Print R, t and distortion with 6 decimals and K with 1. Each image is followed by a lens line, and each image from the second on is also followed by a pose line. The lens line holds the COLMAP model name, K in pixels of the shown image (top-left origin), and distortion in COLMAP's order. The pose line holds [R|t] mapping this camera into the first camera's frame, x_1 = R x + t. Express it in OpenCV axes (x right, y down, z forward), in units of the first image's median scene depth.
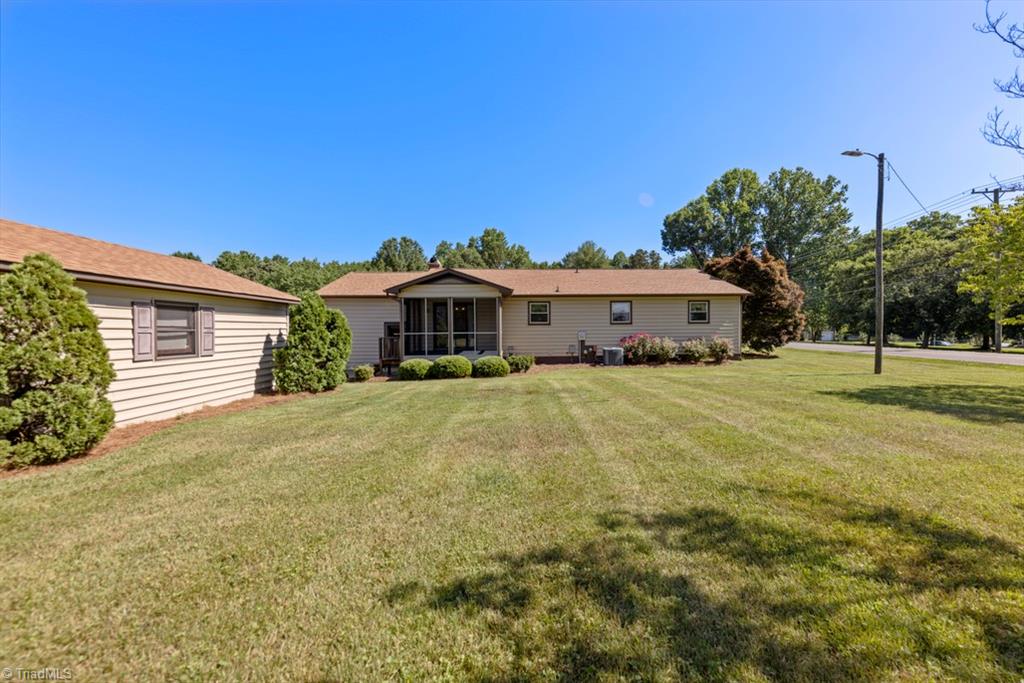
lens RADIAL K [[411.4, 0, 527.0], [0, 411.4, 329.3], [0, 0, 1]] dist [-0.000045, -0.000570]
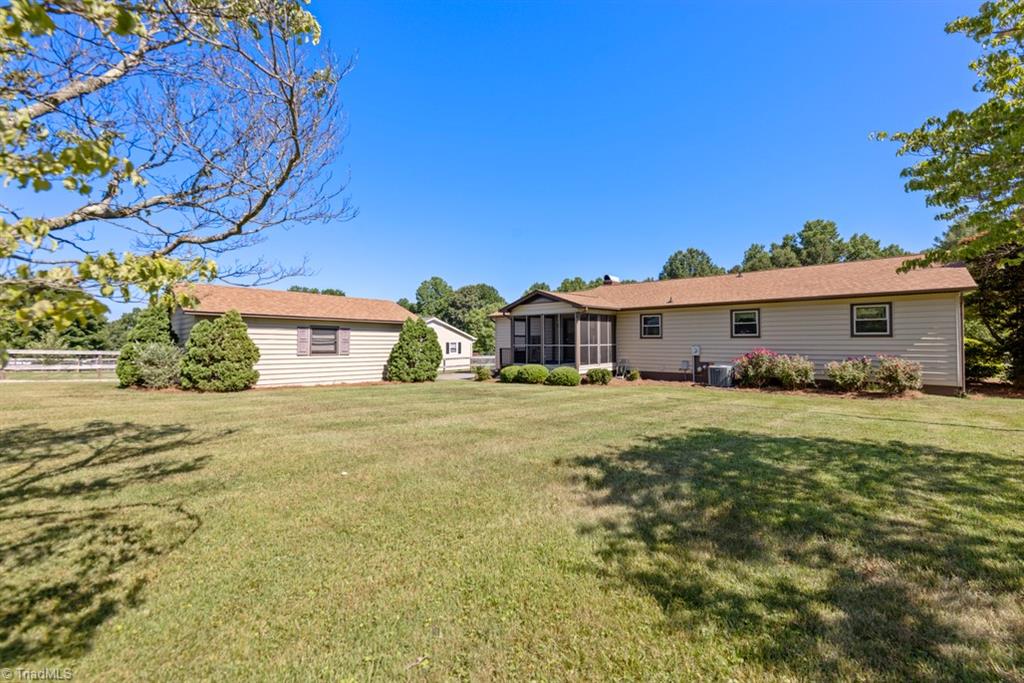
lens RADIAL K [[411.4, 0, 527.0], [0, 411.4, 329.3], [0, 0, 1]] dist [-0.000045, -0.000570]
pose [[0.720647, -0.012375, -0.693192, 0.521104], [-0.008797, 0.999597, -0.026990, -0.003192], [0.693246, 0.025549, 0.720248, 0.121880]]
